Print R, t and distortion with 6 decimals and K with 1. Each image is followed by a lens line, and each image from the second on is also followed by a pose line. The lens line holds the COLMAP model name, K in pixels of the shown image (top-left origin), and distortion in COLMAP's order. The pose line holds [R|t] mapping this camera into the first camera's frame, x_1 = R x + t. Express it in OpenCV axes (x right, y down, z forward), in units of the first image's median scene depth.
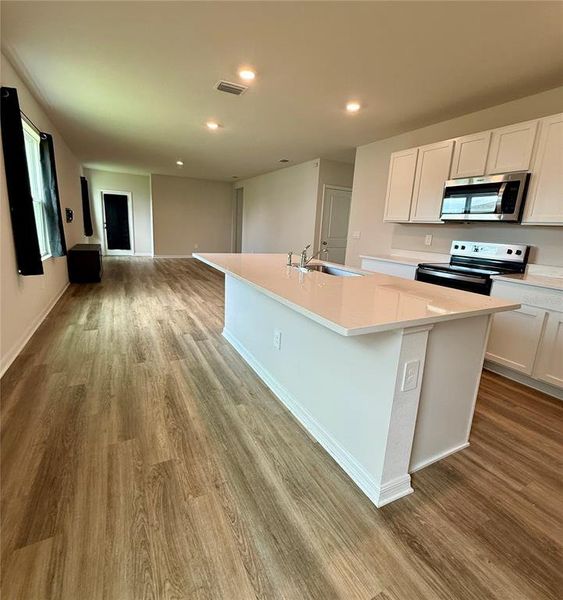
lens RADIAL K [[309.0, 0, 284.1], [0, 309.0, 287.8], [0, 0, 1]] dist [-0.000660, -0.000222]
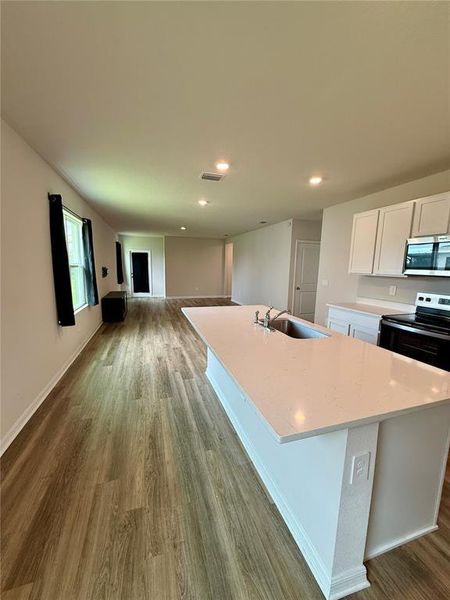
lens RADIAL K [[245.8, 0, 225.0], [0, 245.8, 300.0], [0, 0, 1]] dist [-0.000936, -0.000233]
pose [[0.982569, -0.007272, -0.185754, 0.070540], [-0.003612, 0.998299, -0.058186, -0.100572], [0.185861, 0.057843, 0.980872, 0.067298]]
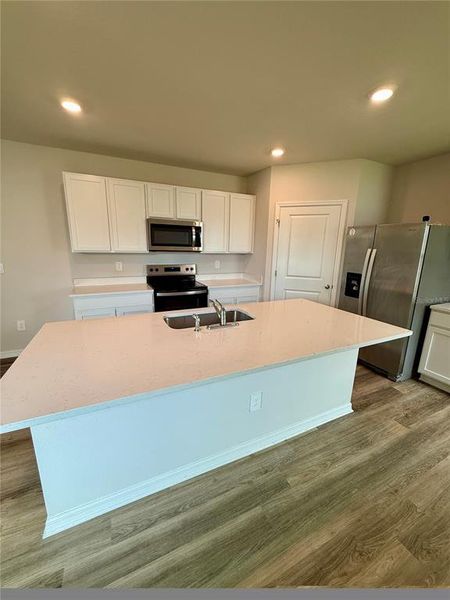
lens RADIAL K [[239.8, 0, 229.2], [0, 239.8, 300.5], [0, 0, 1]] dist [-0.000768, -0.000398]
pose [[0.034588, -0.277485, 0.960107, -0.549570], [0.174707, 0.947568, 0.267567, -0.291358], [-0.984013, 0.158483, 0.081253, 0.819949]]
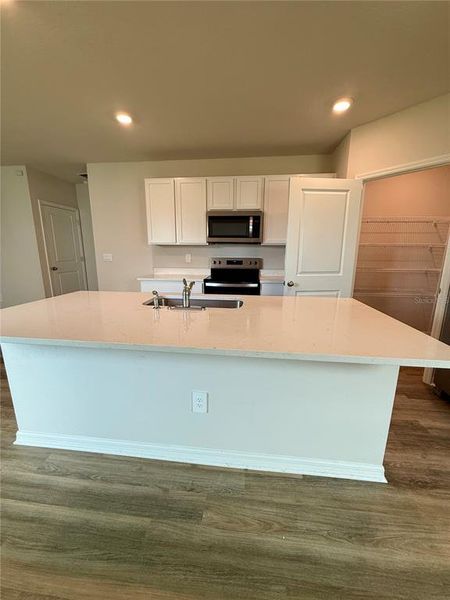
lens RADIAL K [[239.8, 0, 229.2], [0, 239.8, 300.5], [0, 0, 1]] dist [-0.000768, -0.000398]
pose [[0.558482, -0.221153, 0.799493, -0.351795], [0.183391, 0.972874, 0.141007, -0.139201], [-0.808991, 0.067871, 0.583890, 0.471738]]
